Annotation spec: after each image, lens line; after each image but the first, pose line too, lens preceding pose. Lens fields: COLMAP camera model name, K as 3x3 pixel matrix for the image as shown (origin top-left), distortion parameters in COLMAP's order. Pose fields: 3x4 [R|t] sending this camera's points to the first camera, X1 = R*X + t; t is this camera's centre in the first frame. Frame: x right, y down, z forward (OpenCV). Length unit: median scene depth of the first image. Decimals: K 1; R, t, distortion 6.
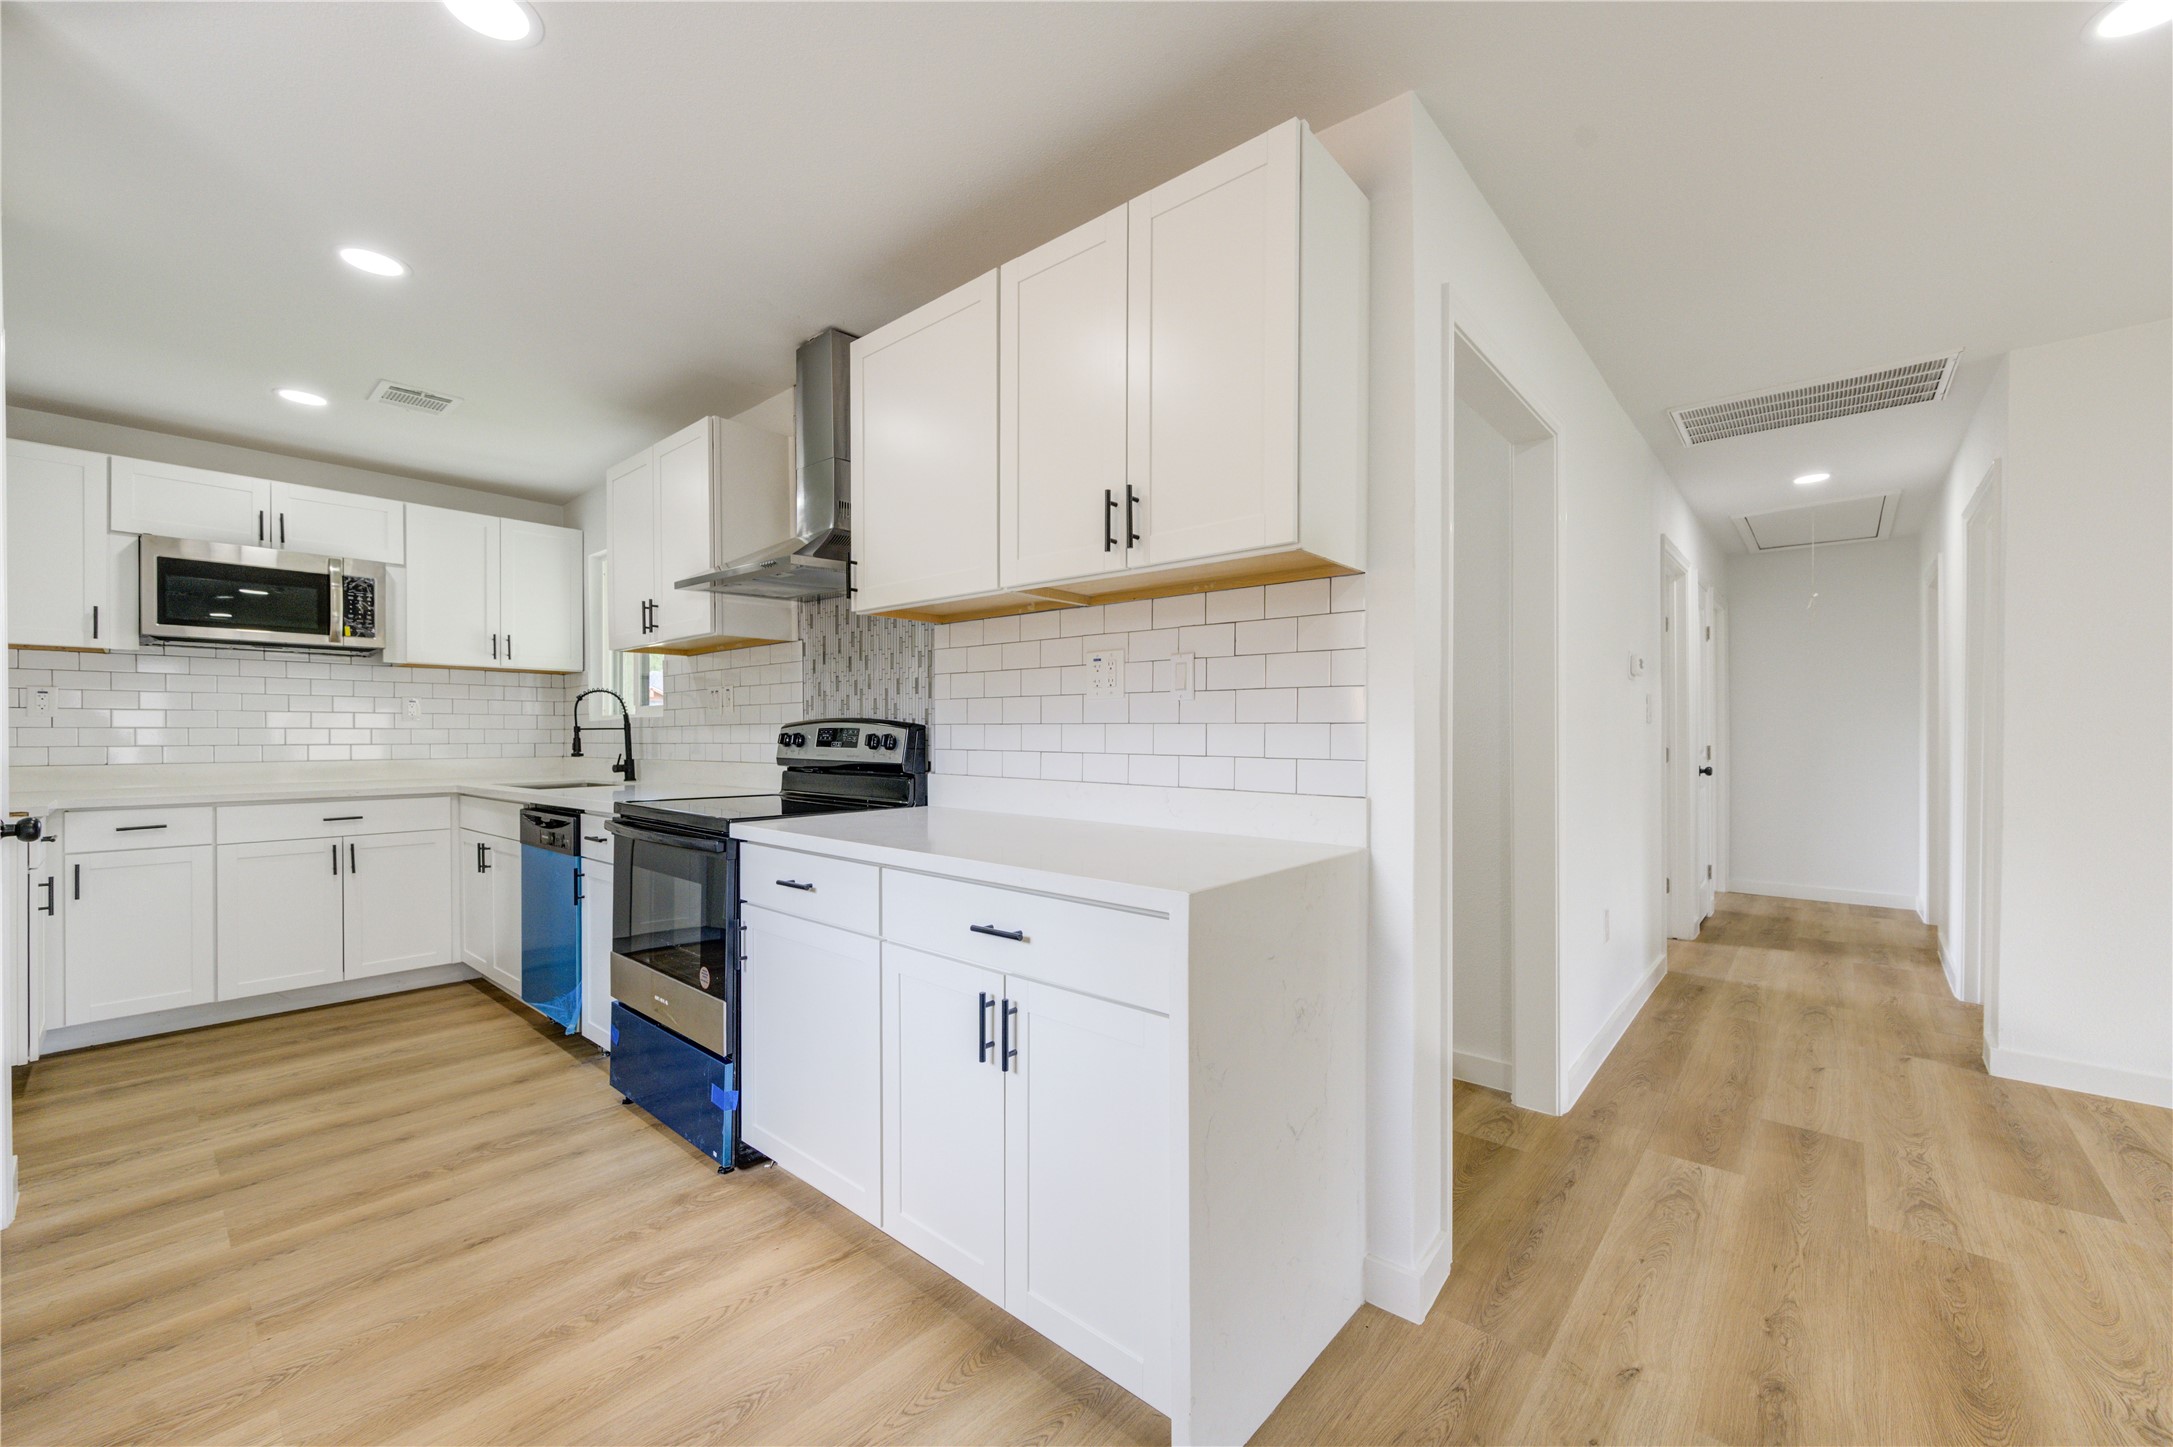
lens RADIAL K [[847.1, 0, 1090.8], [0, 847.1, 736.2], [0, 0, 1]] dist [0.001541, -0.000127]
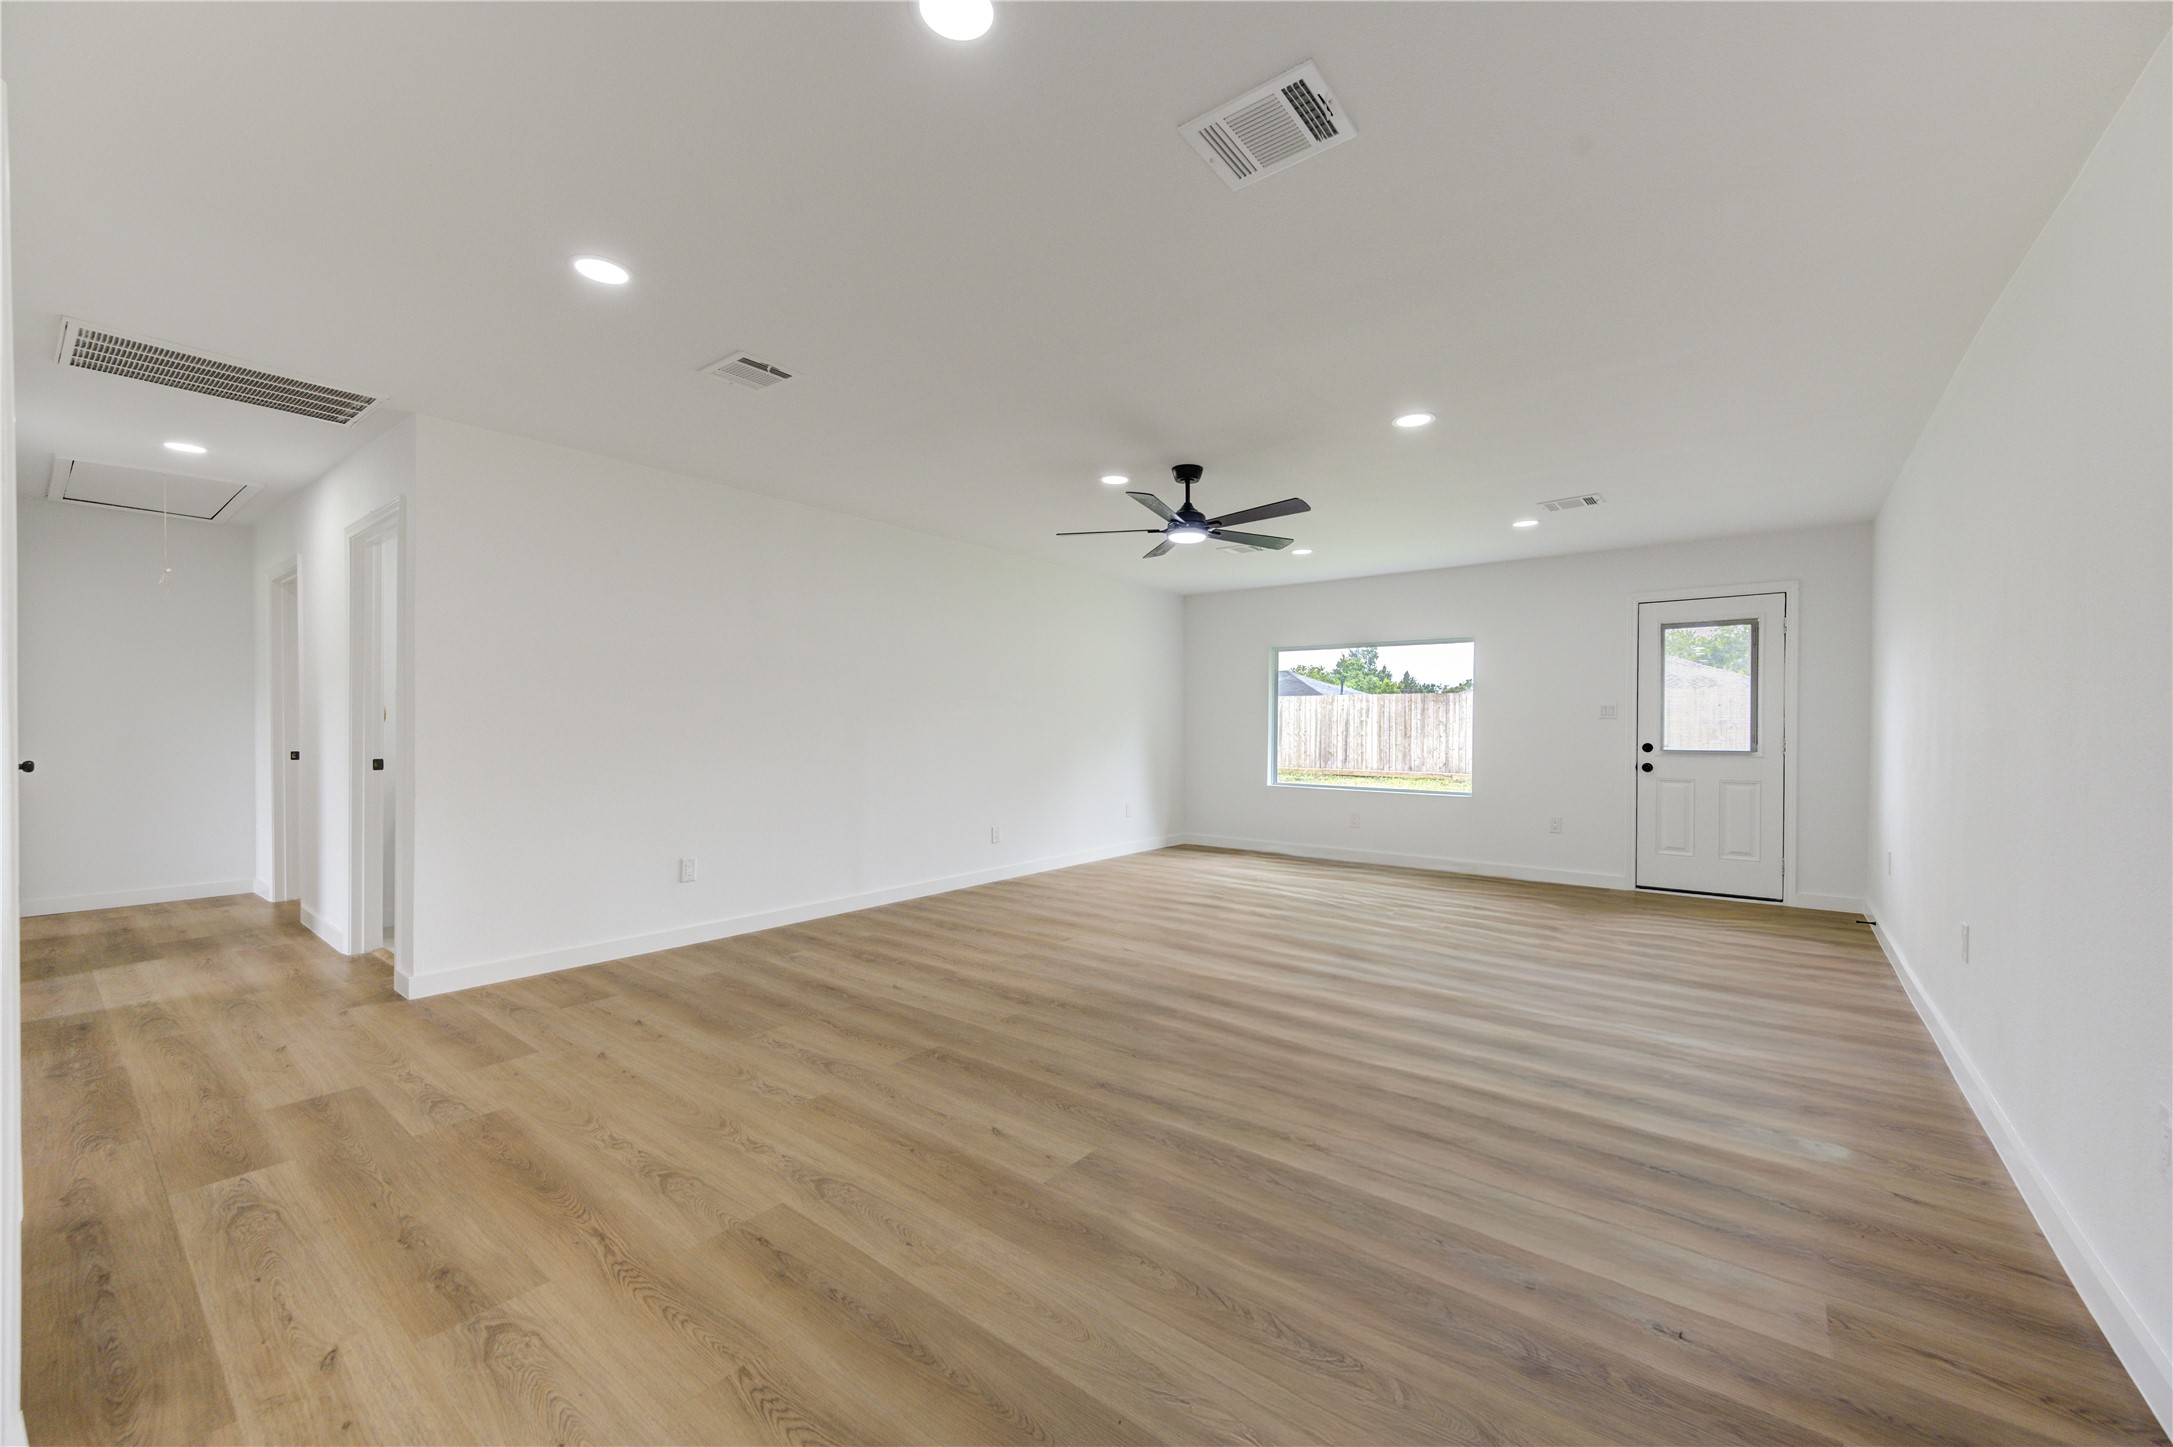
lens RADIAL K [[847.1, 0, 1082.5], [0, 847.1, 736.6], [0, 0, 1]] dist [0.001541, -0.000127]
pose [[-0.042351, -0.012535, 0.999024, -0.194214], [-0.002385, 0.999920, 0.012445, 0.001229], [-0.999100, -0.001856, -0.042377, 0.077033]]
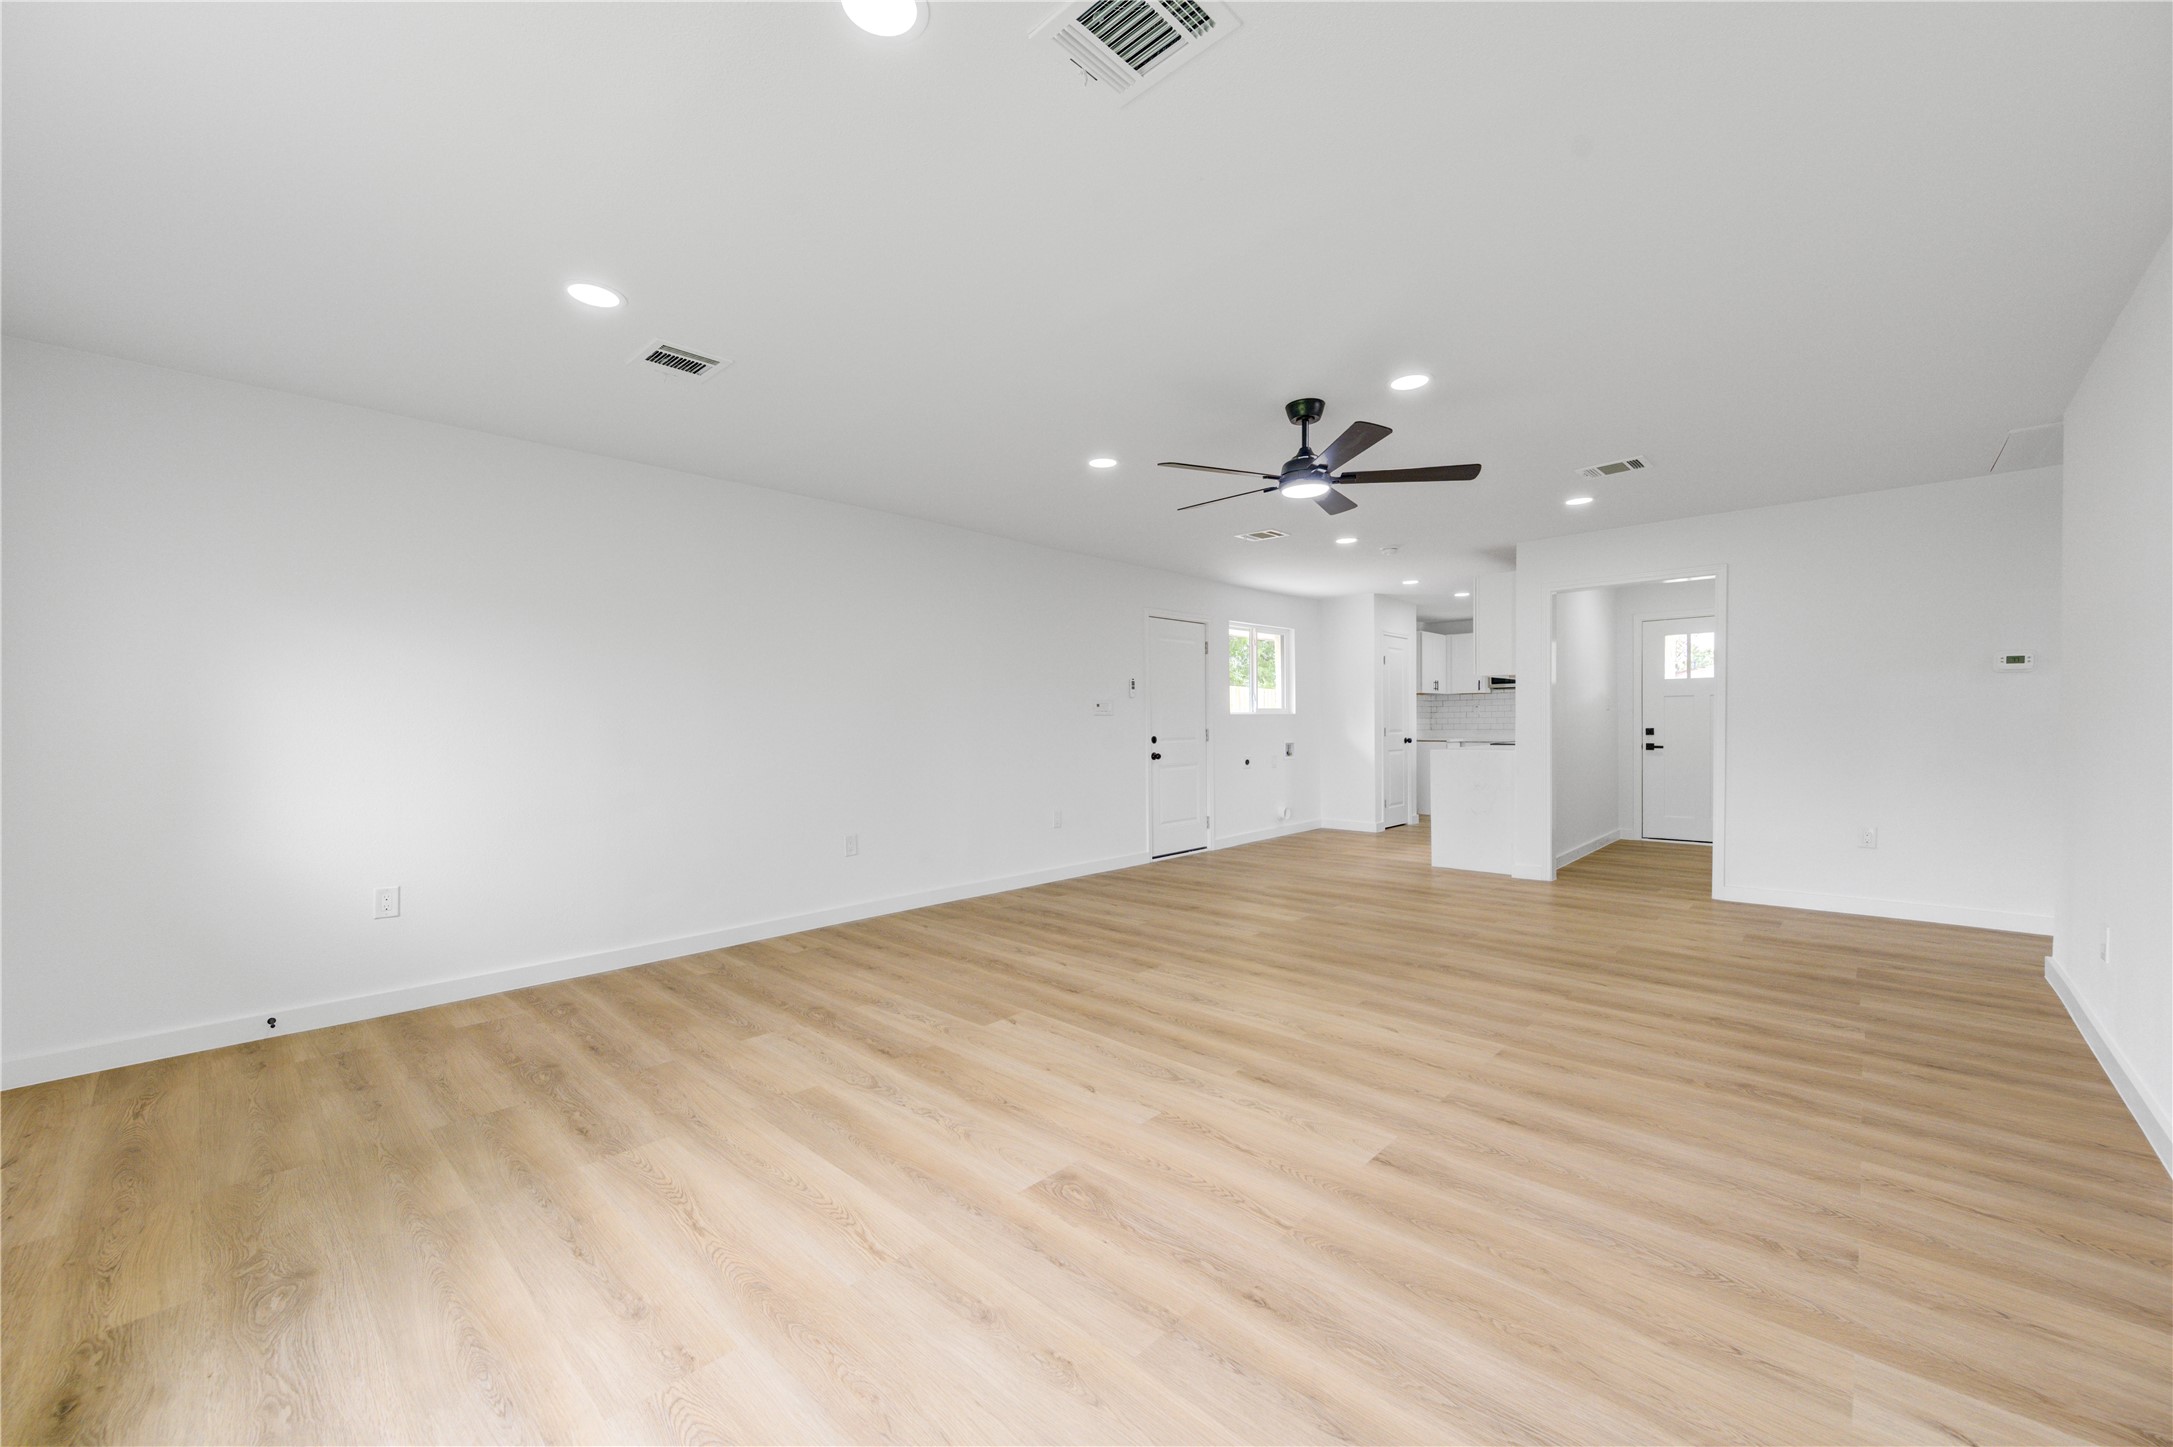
lens RADIAL K [[847.1, 0, 1088.2], [0, 847.1, 722.8], [0, 0, 1]] dist [0.001541, -0.000127]
pose [[-0.042731, 0.000400, -0.999087, 2.229609], [0.006695, 0.999978, 0.000114, 0.001657], [0.999064, -0.006684, -0.042732, -0.372654]]
